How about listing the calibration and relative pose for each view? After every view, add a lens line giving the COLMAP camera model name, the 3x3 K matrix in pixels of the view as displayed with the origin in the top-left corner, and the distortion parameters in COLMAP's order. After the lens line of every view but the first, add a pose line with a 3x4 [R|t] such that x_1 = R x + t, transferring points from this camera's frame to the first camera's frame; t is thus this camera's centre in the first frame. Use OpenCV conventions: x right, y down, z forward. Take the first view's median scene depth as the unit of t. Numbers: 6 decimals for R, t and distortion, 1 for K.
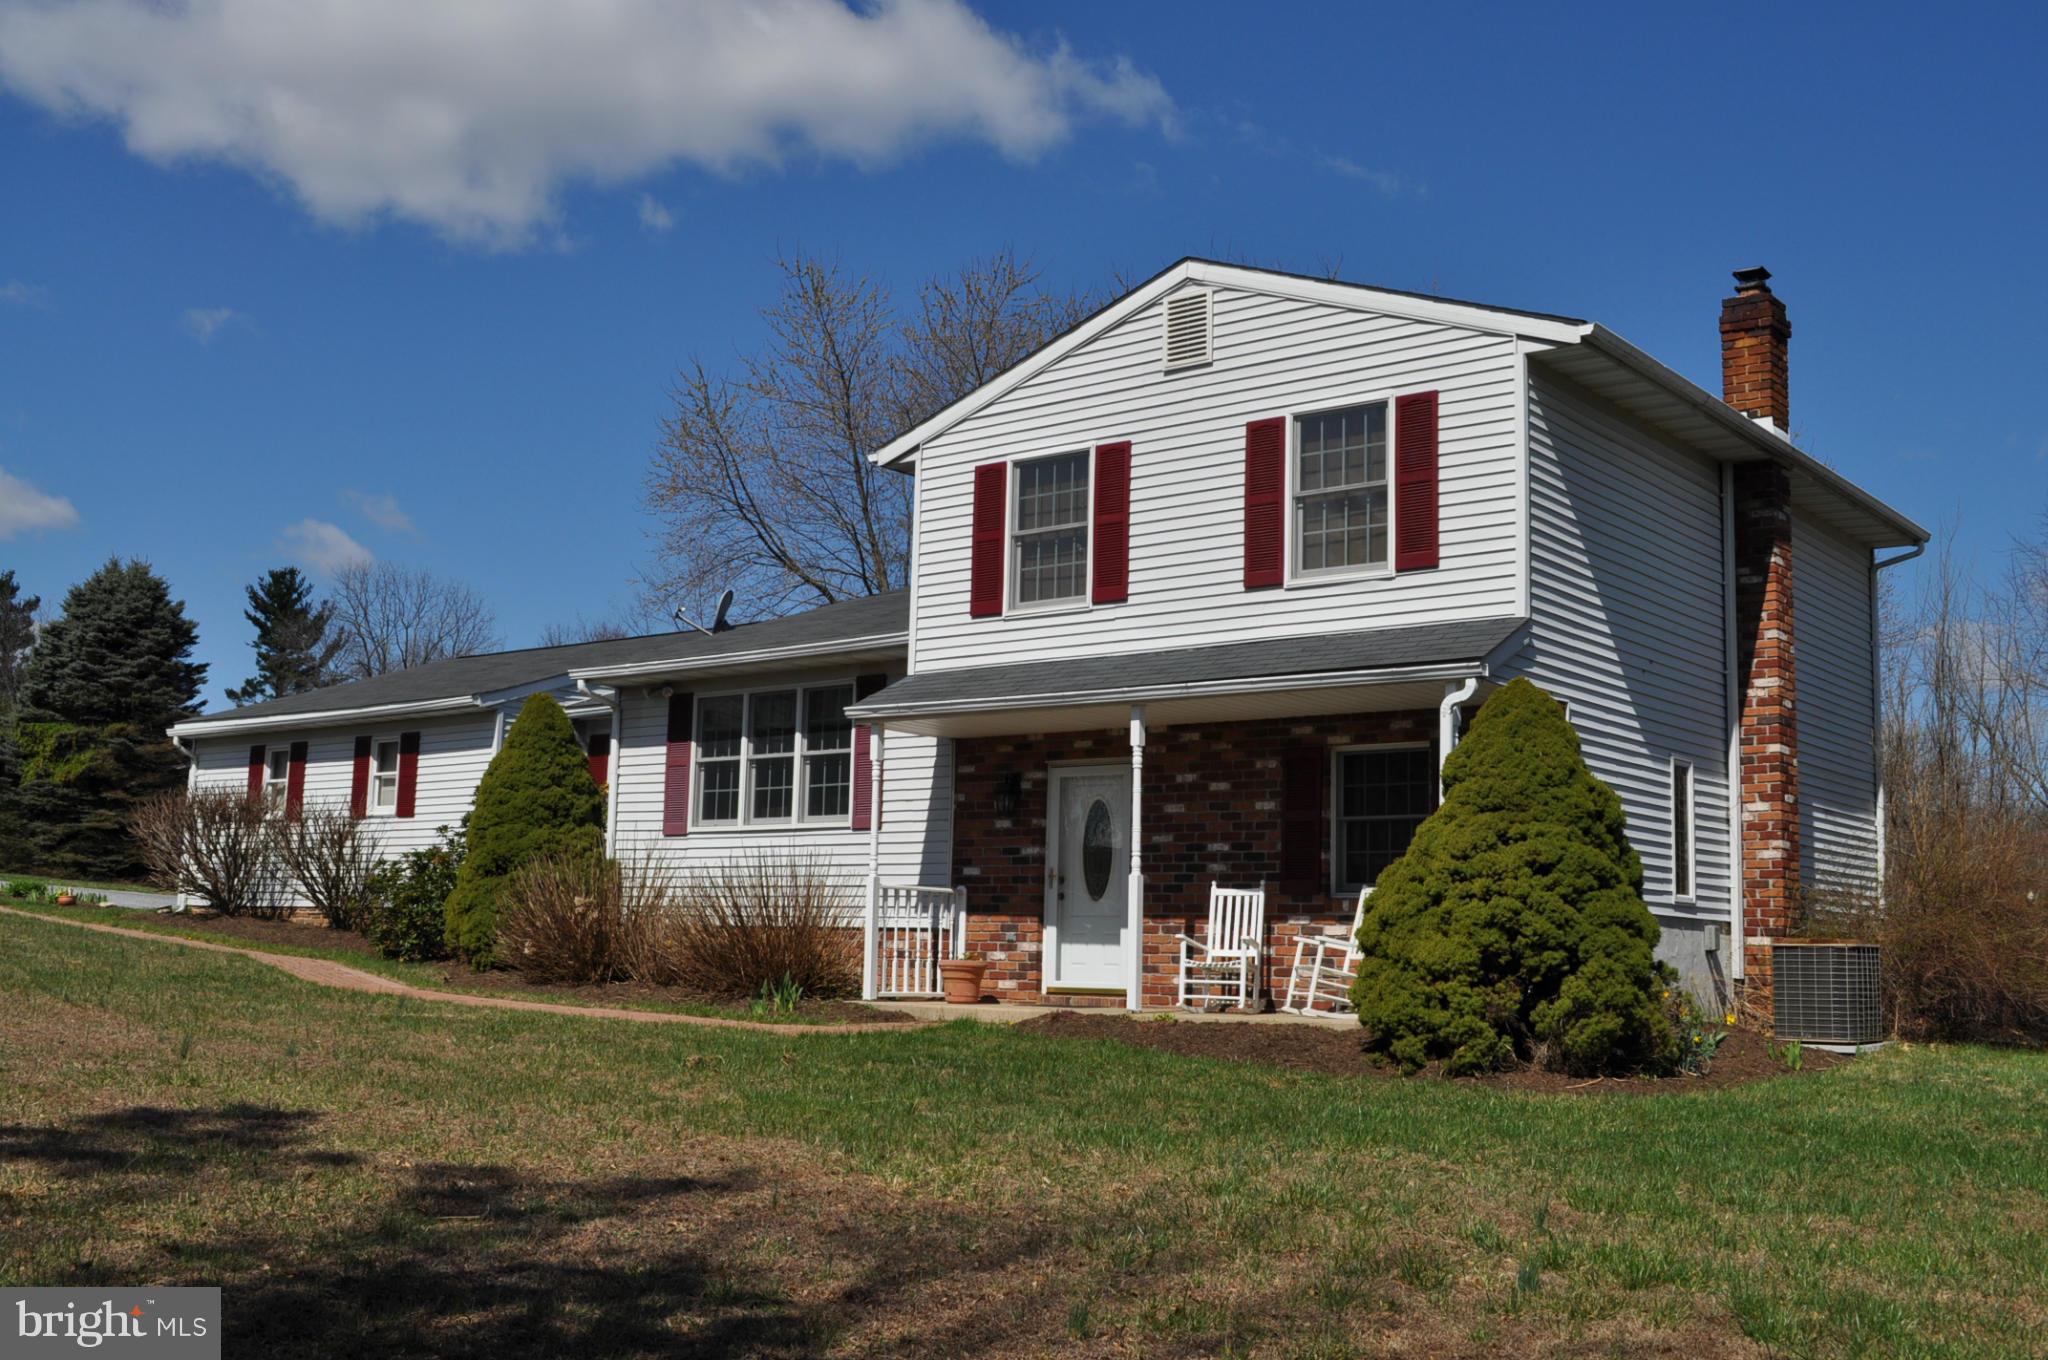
lens RADIAL K [[2055.3, 0, 1062.6], [0, 2055.3, 674.4], [0, 0, 1]] dist [-0.045506, 0.010600]
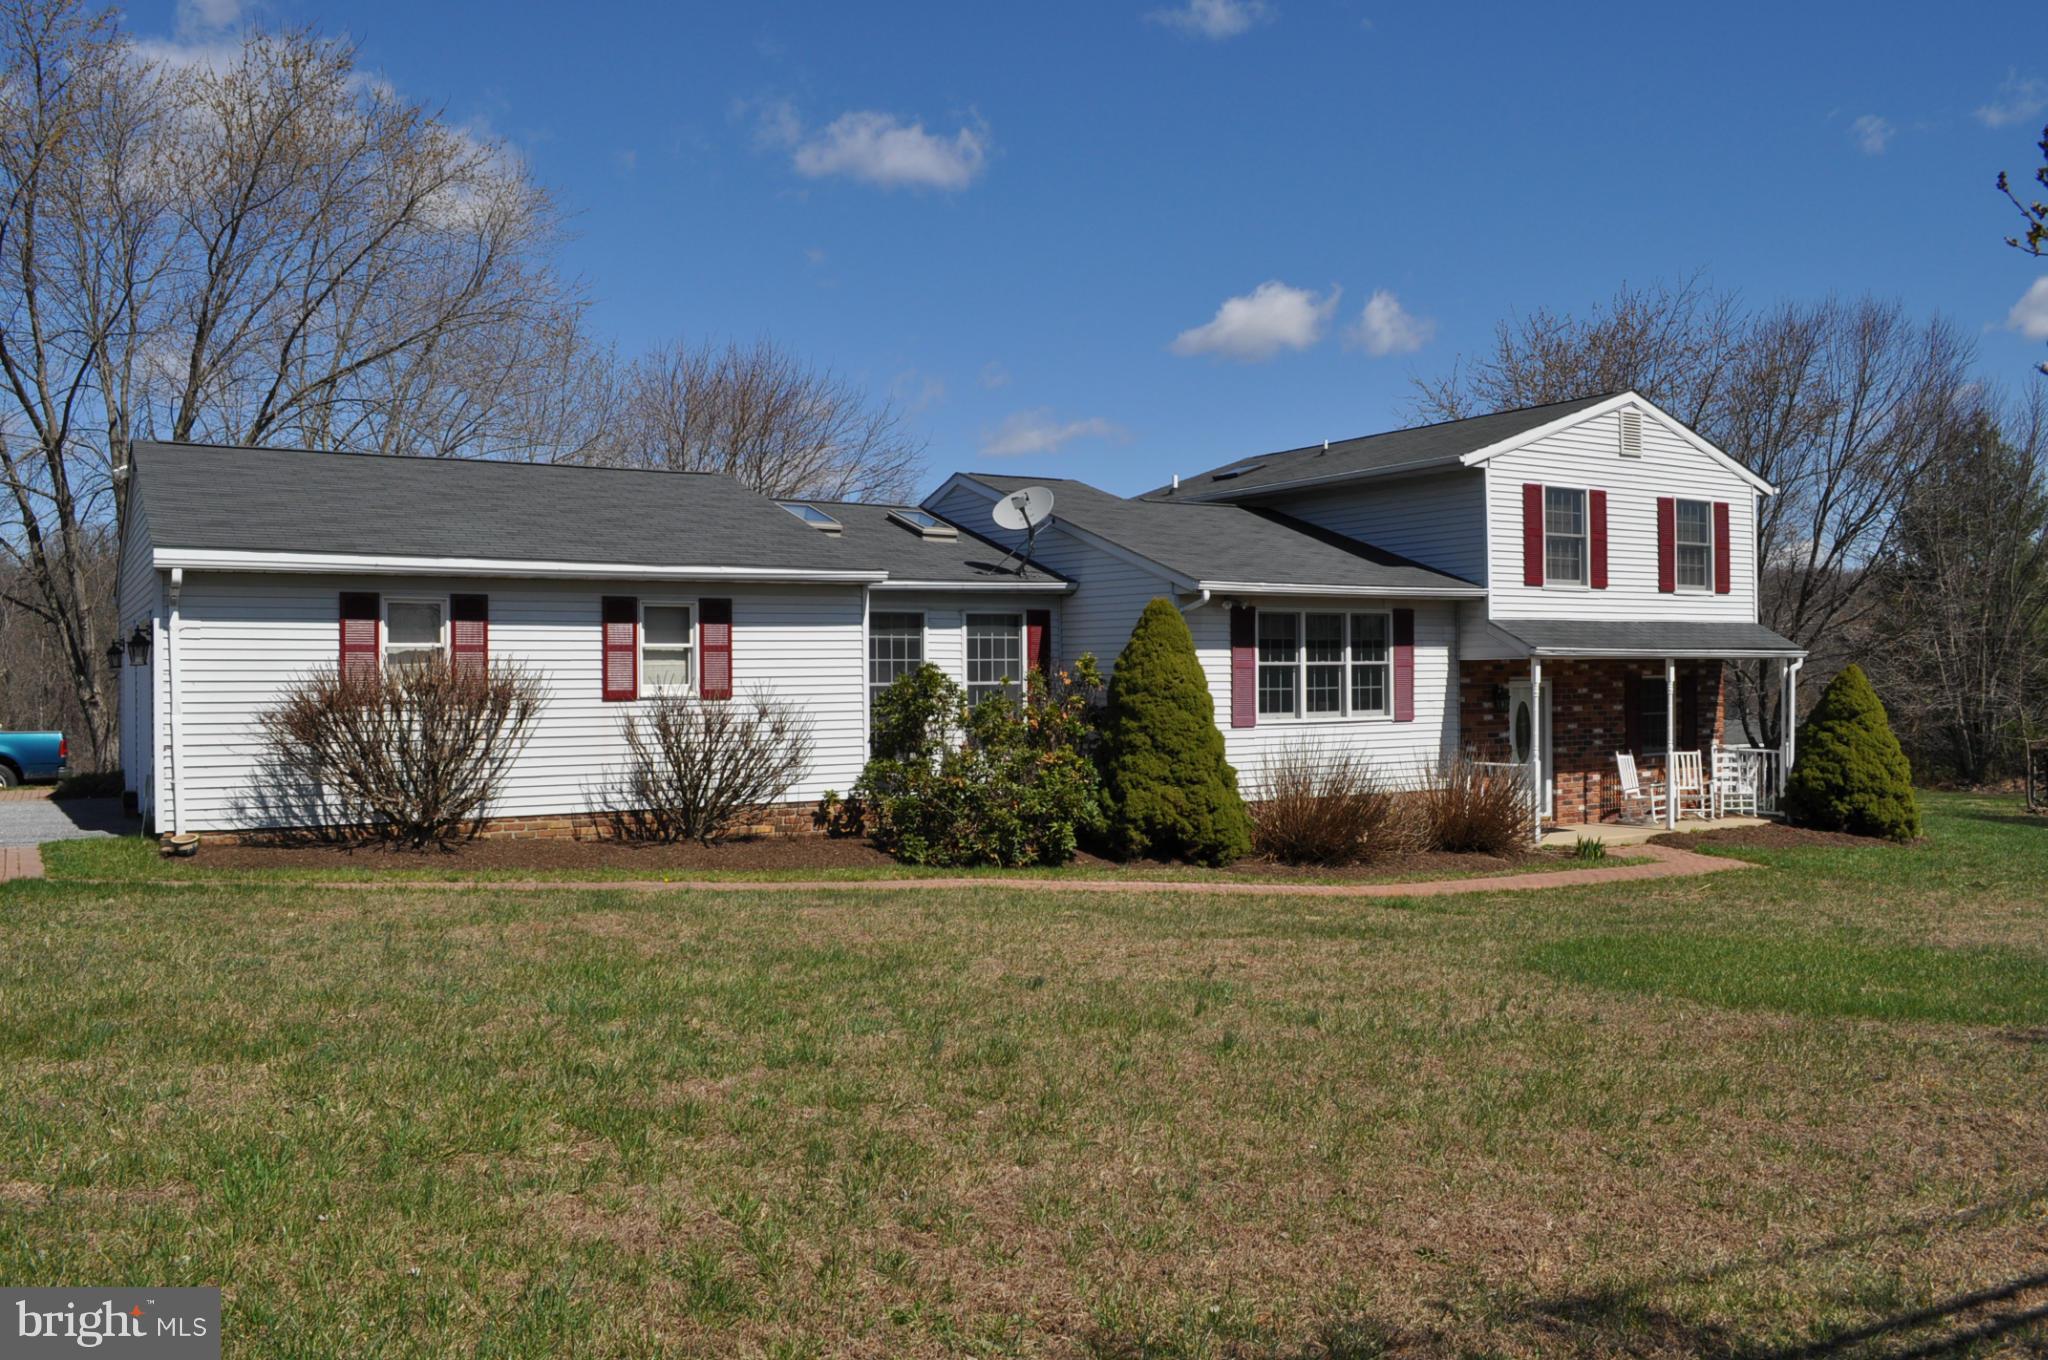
lens RADIAL K [[1619.5, 0, 1040.8], [0, 1619.5, 666.3], [0, 0, 1]] dist [-0.076215, 0.007741]
pose [[0.337328, -0.023150, 0.941103, -1.265712], [-0.117538, 0.990839, 0.066504, -0.005217], [-0.934021, -0.133049, 0.331517, 0.918583]]
